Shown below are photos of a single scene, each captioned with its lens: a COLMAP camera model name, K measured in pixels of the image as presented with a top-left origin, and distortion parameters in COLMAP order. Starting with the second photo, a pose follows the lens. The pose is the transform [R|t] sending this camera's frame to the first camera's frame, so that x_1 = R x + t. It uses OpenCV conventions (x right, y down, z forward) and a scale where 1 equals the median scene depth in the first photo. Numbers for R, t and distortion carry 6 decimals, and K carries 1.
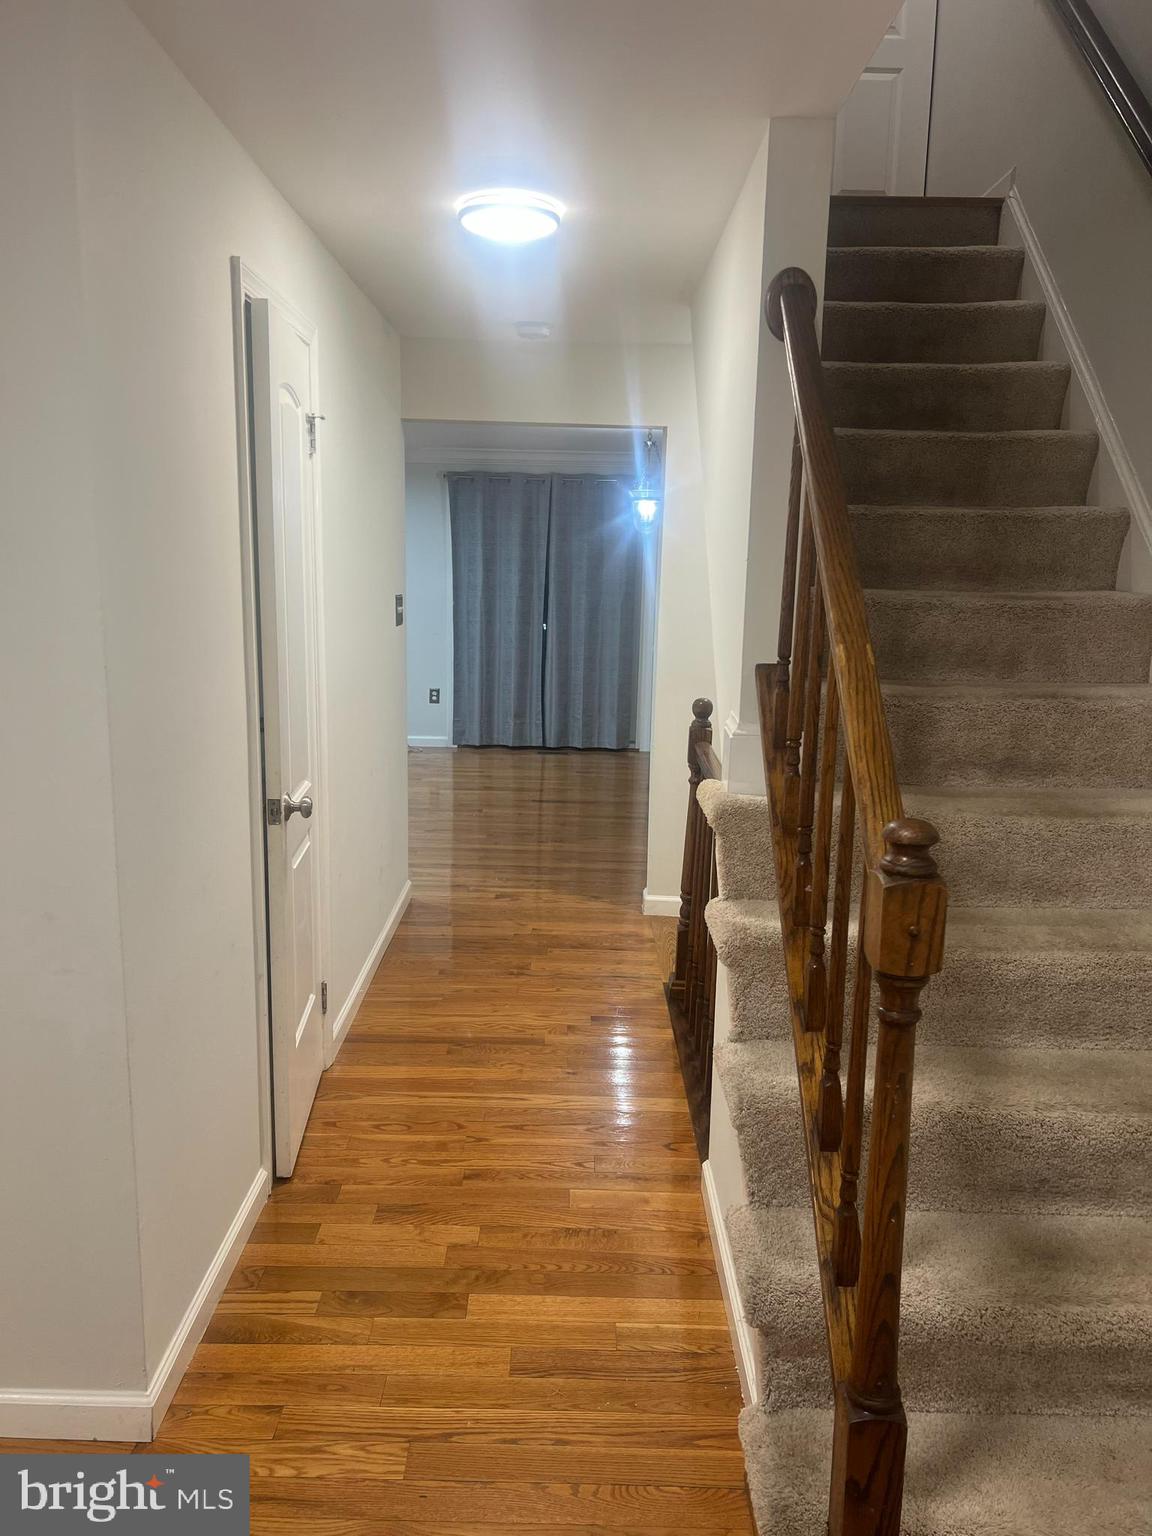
lens RADIAL K [[1146.7, 0, 576.0], [0, 1146.7, 768.0], [0, 0, 1]] dist [0.055602, -0.067701]
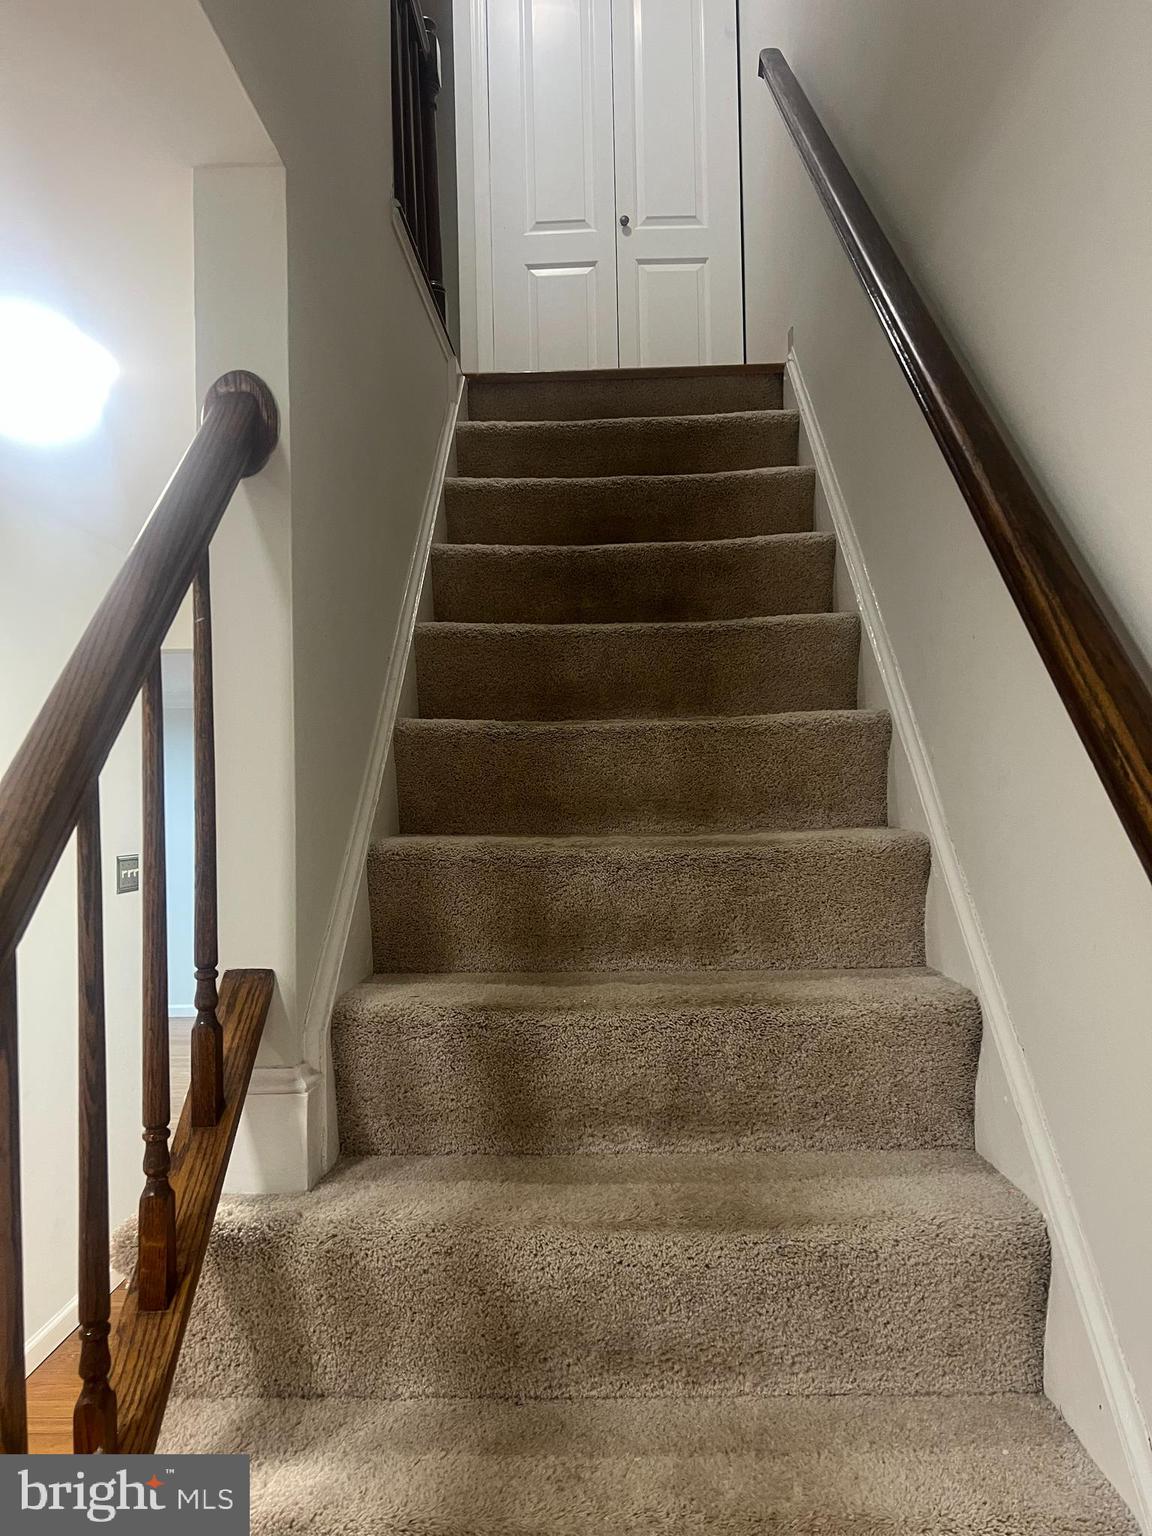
lens RADIAL K [[1148.4, 0, 576.0], [0, 1148.4, 768.0], [0, 0, 1]] dist [0.121193, -0.199143]
pose [[0.998959, -0.039306, -0.023140, 0.320269], [0.033729, 0.978108, -0.205344, -0.055395], [0.030705, 0.204350, 0.978416, 0.331877]]
